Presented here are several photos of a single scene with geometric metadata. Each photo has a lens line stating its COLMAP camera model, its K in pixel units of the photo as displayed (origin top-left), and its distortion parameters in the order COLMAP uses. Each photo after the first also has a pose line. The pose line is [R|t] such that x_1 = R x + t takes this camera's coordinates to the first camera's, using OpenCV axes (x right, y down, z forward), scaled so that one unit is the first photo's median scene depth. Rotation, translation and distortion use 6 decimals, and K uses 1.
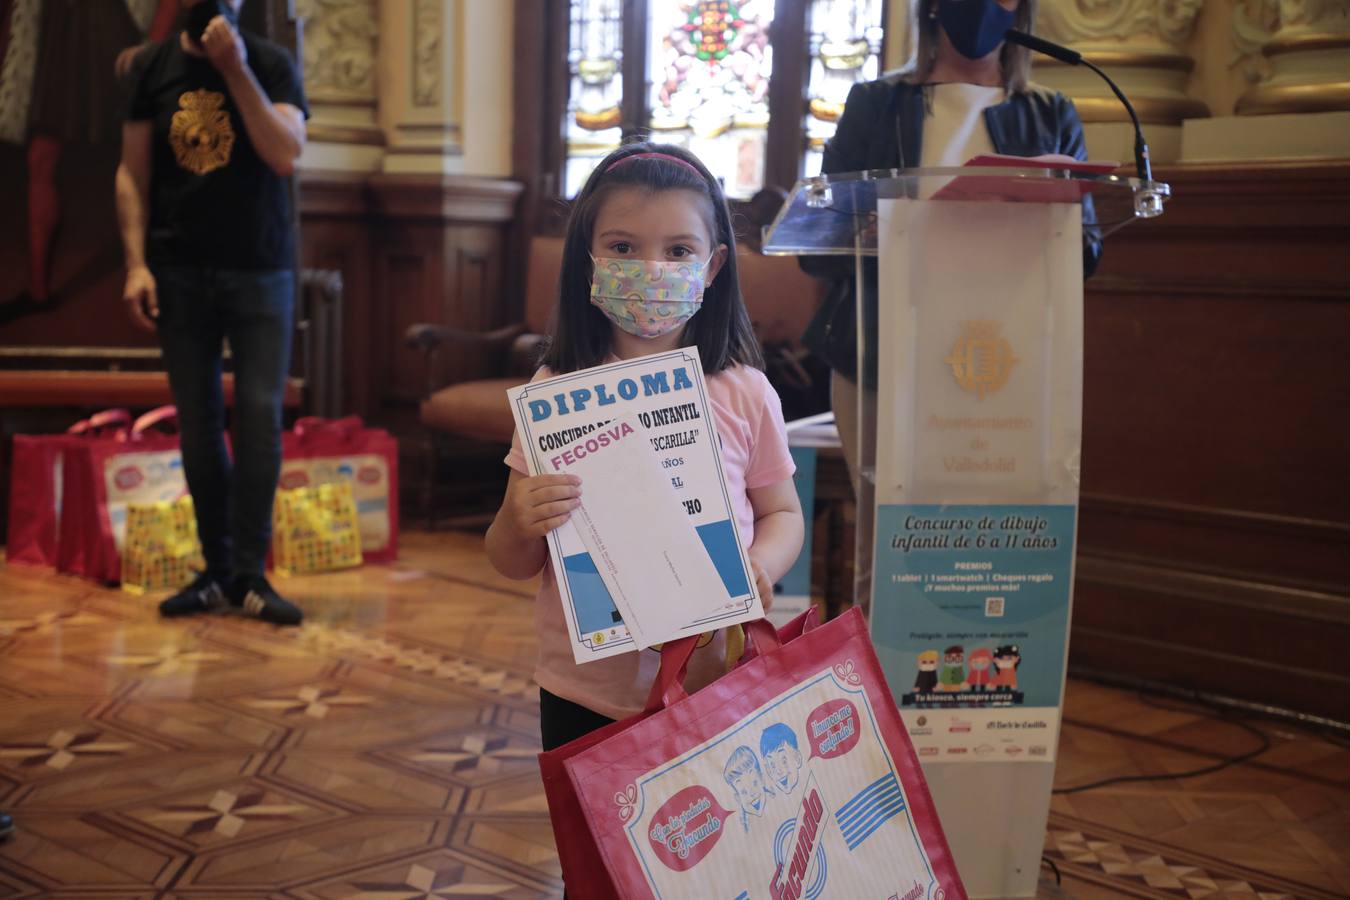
lens RADIAL K [[1974.7, 0, 670.8], [0, 1974.7, 450.0], [0, 0, 1]] dist [0.211048, 0.071401]
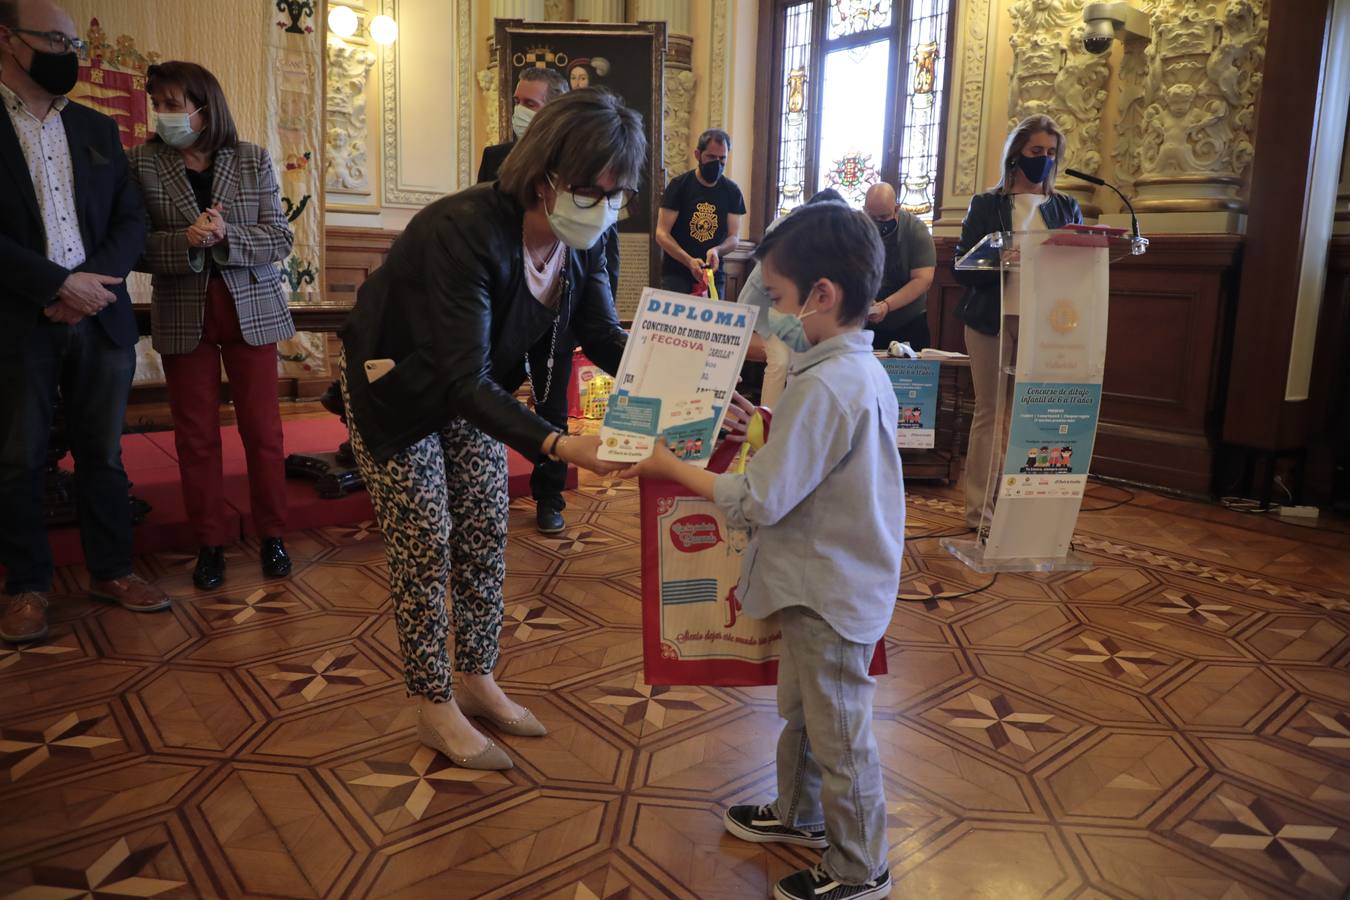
lens RADIAL K [[920.1, 0, 671.0], [0, 920.1, 444.4], [0, 0, 1]] dist [-0.074512, 0.039448]
pose [[0.996516, 0.015465, -0.081961, -0.116924], [-0.009046, 0.996903, 0.078119, 0.012190], [0.082915, -0.077105, 0.993569, -0.031992]]
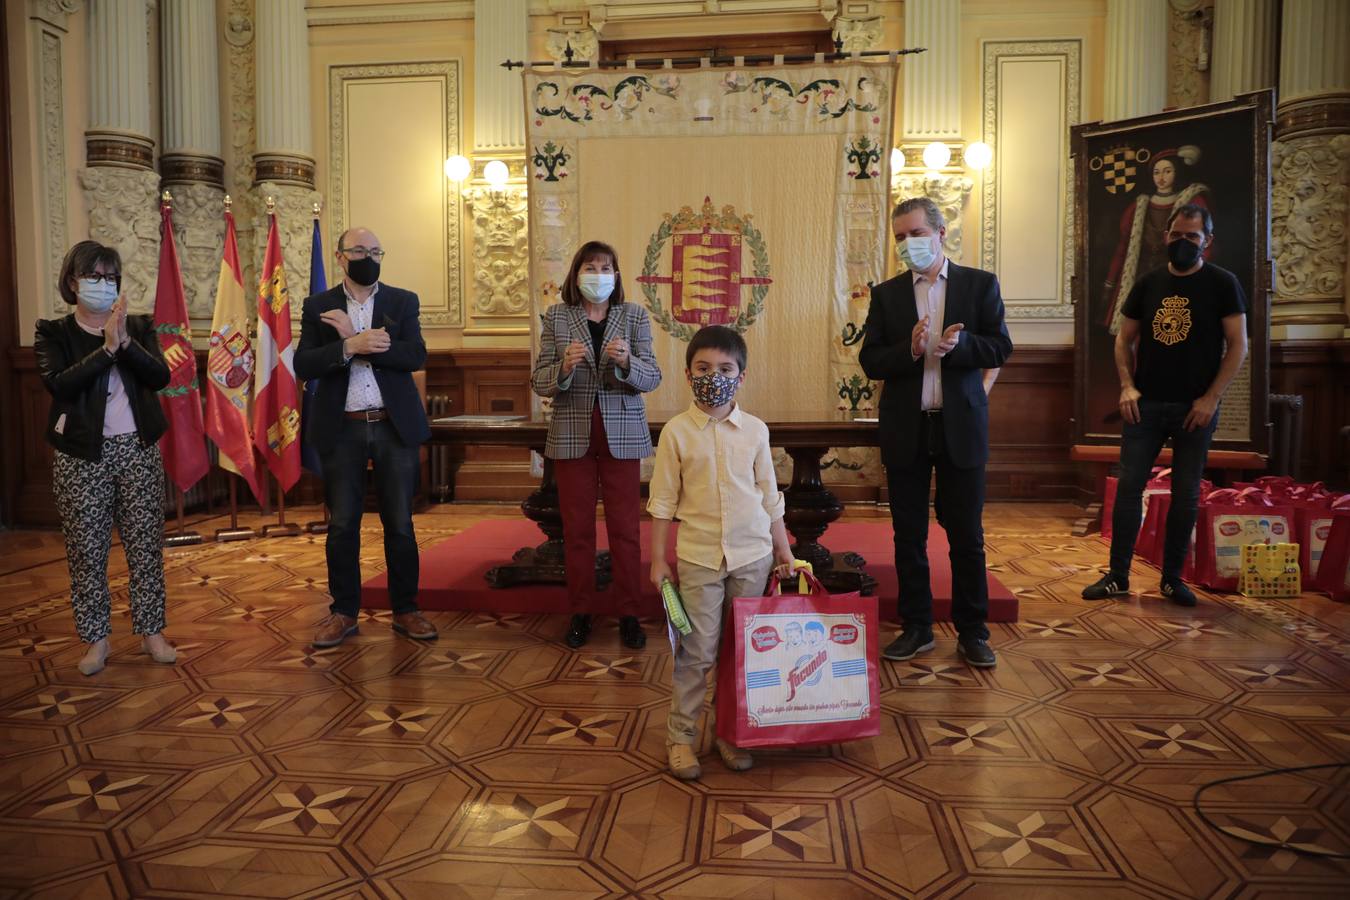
lens RADIAL K [[924.7, 0, 670.7], [0, 924.7, 444.8], [0, 0, 1]] dist [-0.074609, 0.040816]
pose [[0.633290, 0.032965, -0.773213, 0.139262], [-0.059055, 0.998238, -0.005810, -0.009863], [0.771659, 0.049341, 0.634120, 0.071631]]
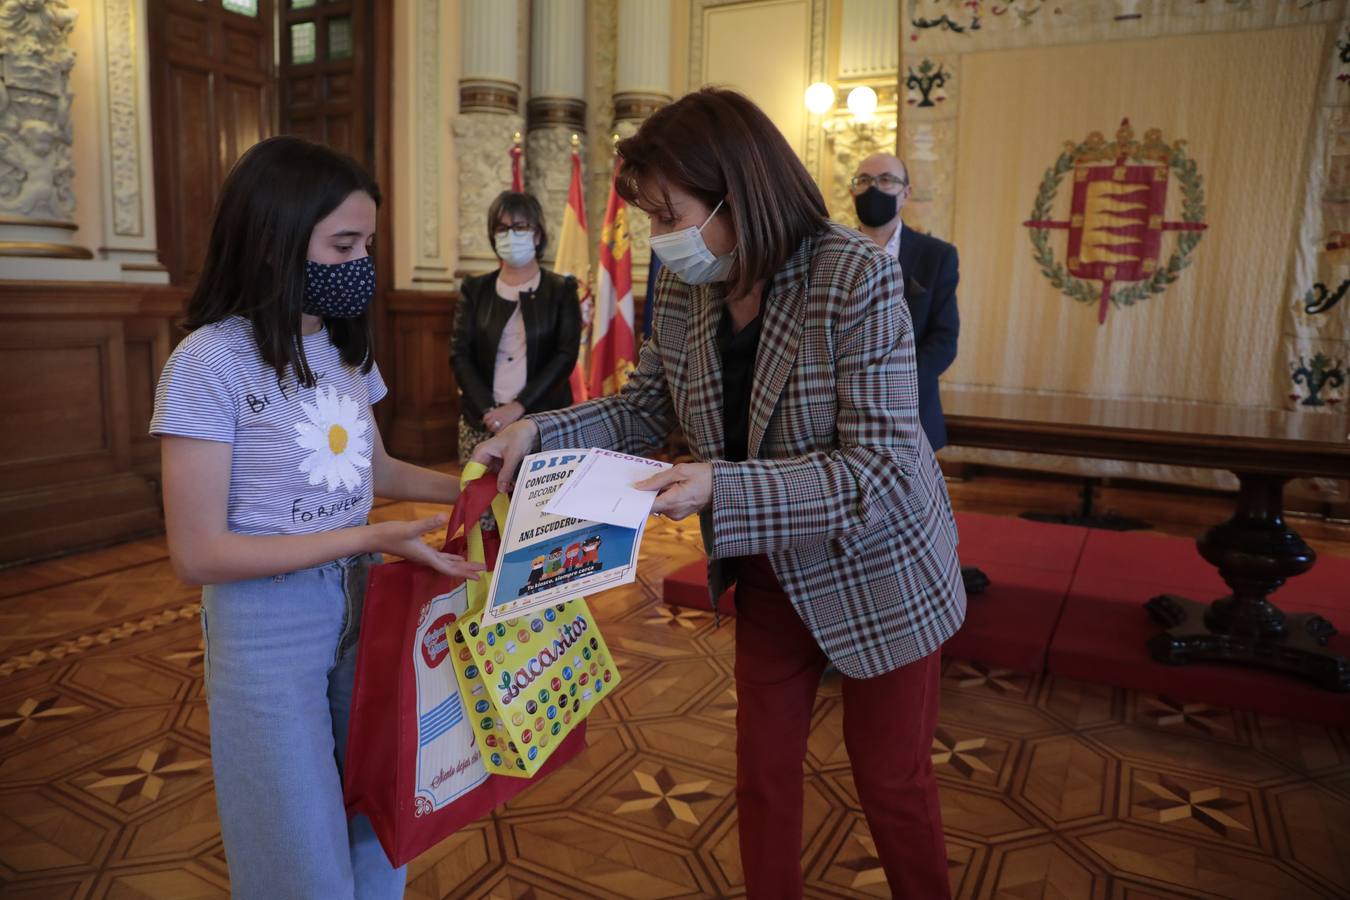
lens RADIAL K [[903.4, 0, 670.0], [0, 903.4, 442.7], [0, 0, 1]] dist [-0.077288, 0.036051]
pose [[0.290221, 0.121774, -0.949180, -0.009178], [-0.113356, 0.989262, 0.092257, -0.044031], [0.950222, 0.080820, 0.300909, 0.165619]]
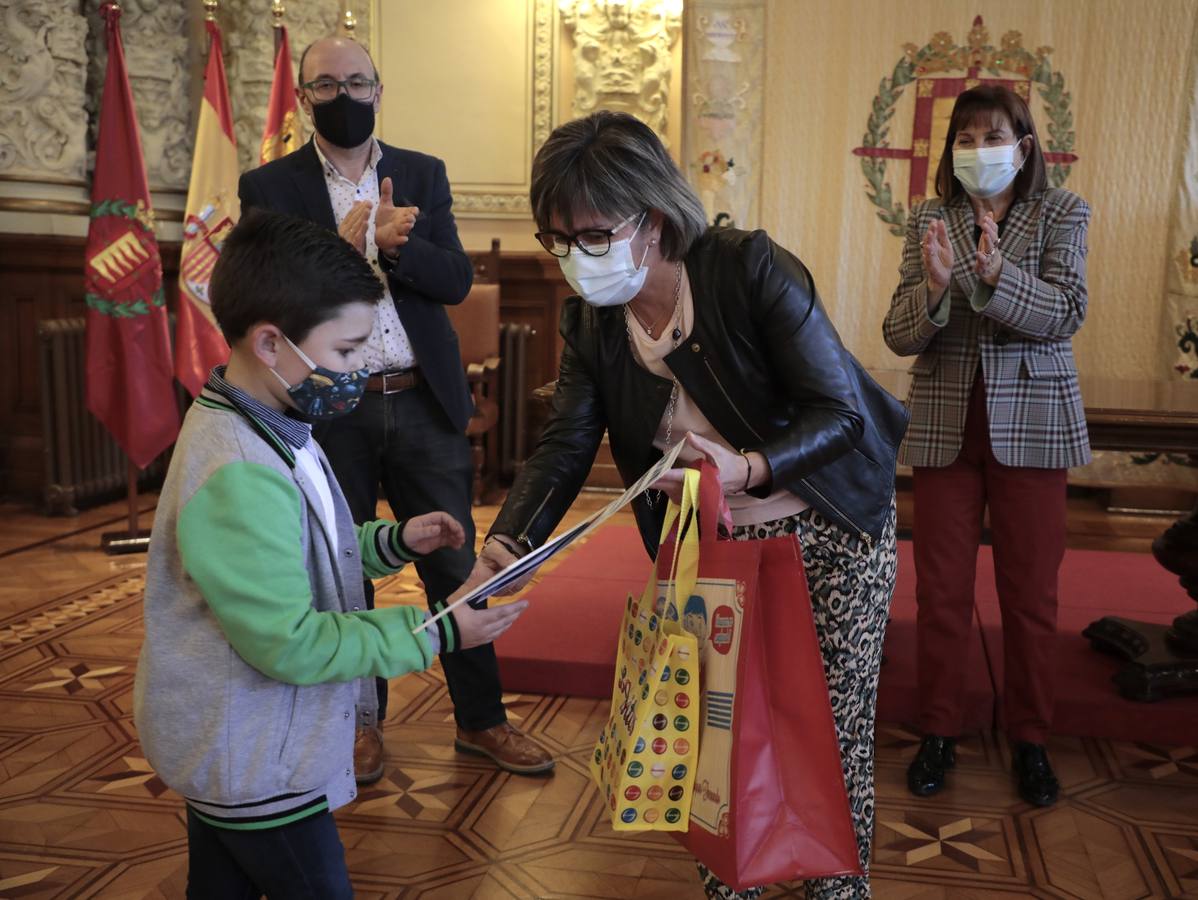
lens RADIAL K [[1281.2, 0, 666.9], [0, 1281.2, 447.7], [0, 0, 1]] dist [0.025280, 0.067432]
pose [[0.584503, 0.094683, -0.805848, -0.057125], [-0.092831, 0.994450, 0.049510, -0.027450], [0.806064, 0.045869, 0.590049, 0.057581]]
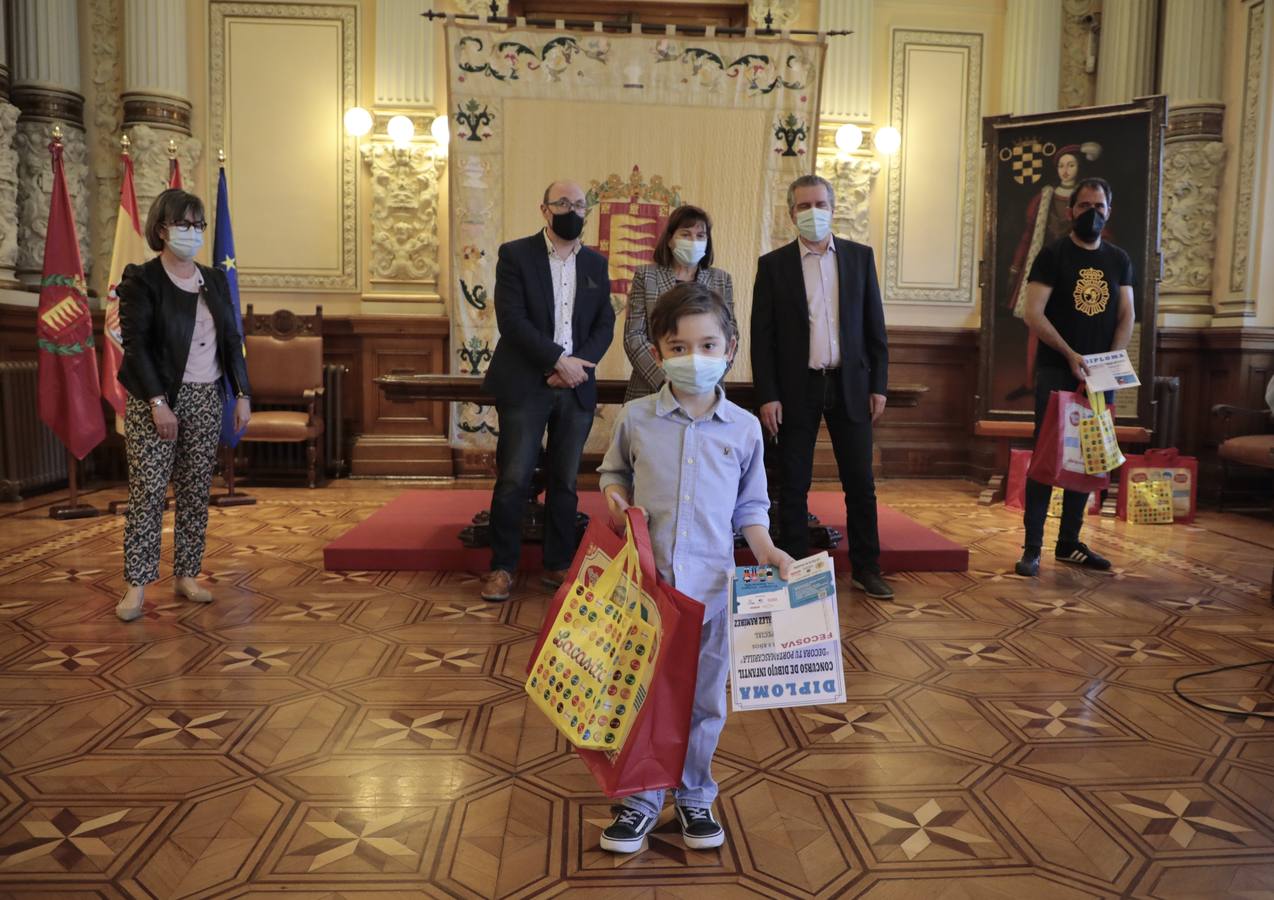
lens RADIAL K [[980.7, 0, 659.0], [0, 980.7, 474.6], [0, 0, 1]] dist [-0.080136, 0.043209]
pose [[0.756903, 0.062972, -0.650486, 0.095227], [-0.066054, 0.997621, 0.019717, 0.030396], [0.650180, 0.028044, 0.759262, -0.076660]]
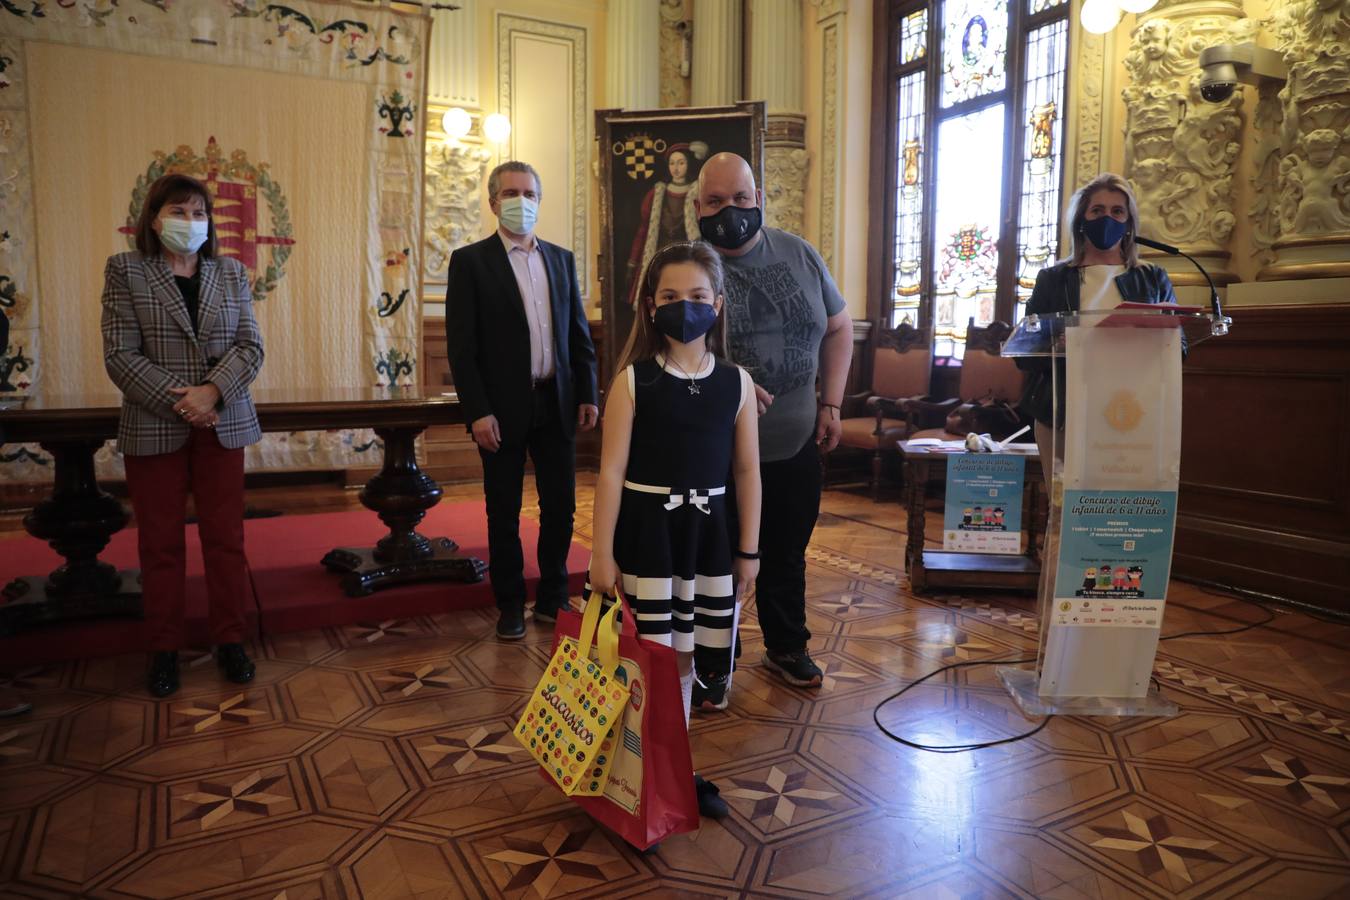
lens RADIAL K [[921.7, 0, 673.8], [0, 921.7, 452.3], [0, 0, 1]] dist [-0.072914, 0.037658]
pose [[0.960166, 0.010331, -0.279241, -0.006310], [-0.008839, 0.999939, 0.006600, -0.006211], [0.279292, -0.003869, 0.960198, 0.040703]]
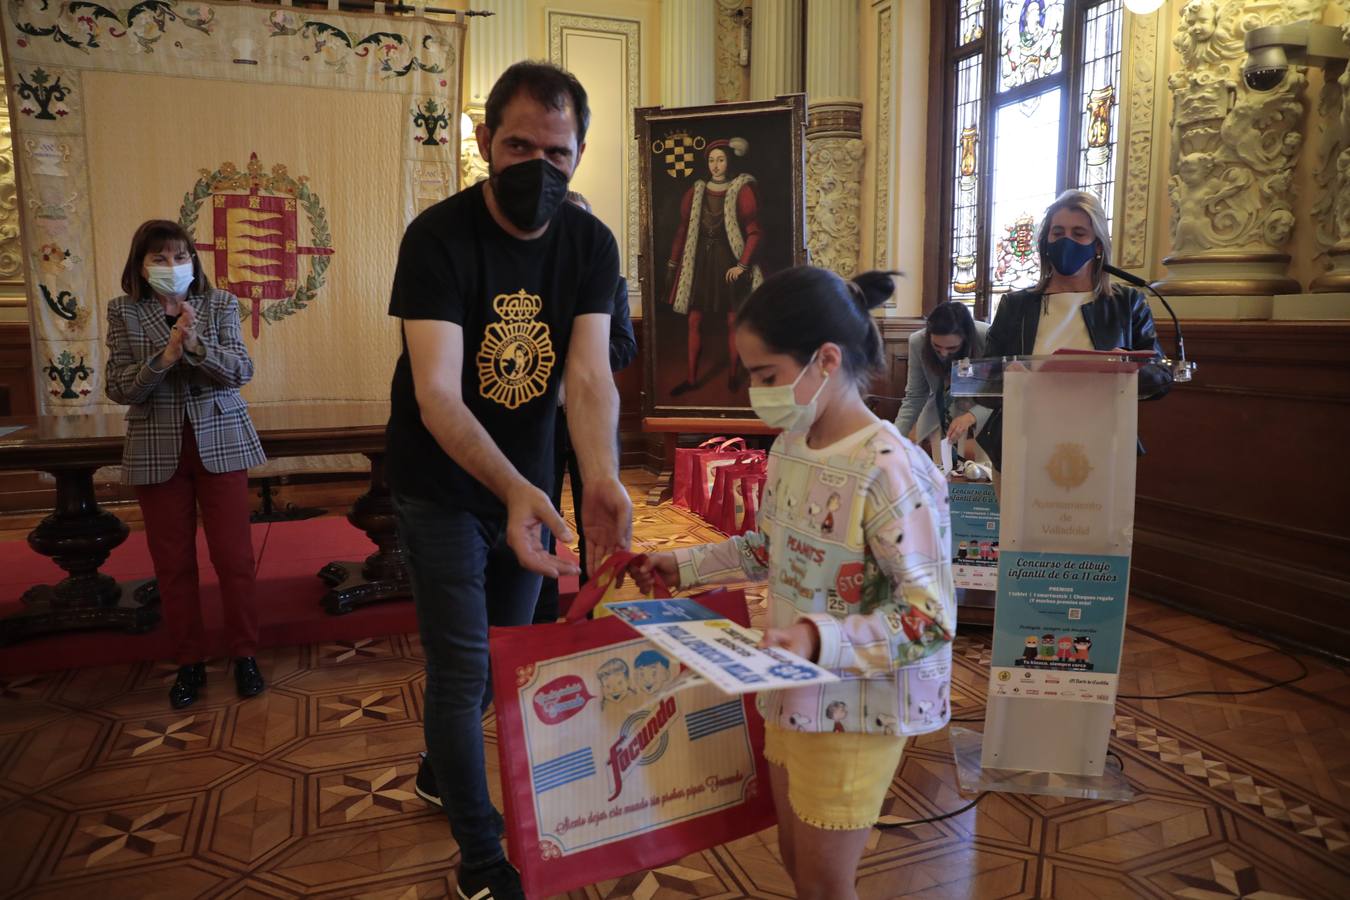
lens RADIAL K [[920.1, 0, 671.0], [0, 920.1, 444.4], [0, 0, 1]] dist [-0.074512, 0.039448]
pose [[0.912352, 0.027579, -0.408477, 0.097287], [-0.017381, 0.999438, 0.028656, -0.048353], [0.409038, -0.019044, 0.912319, 0.101123]]
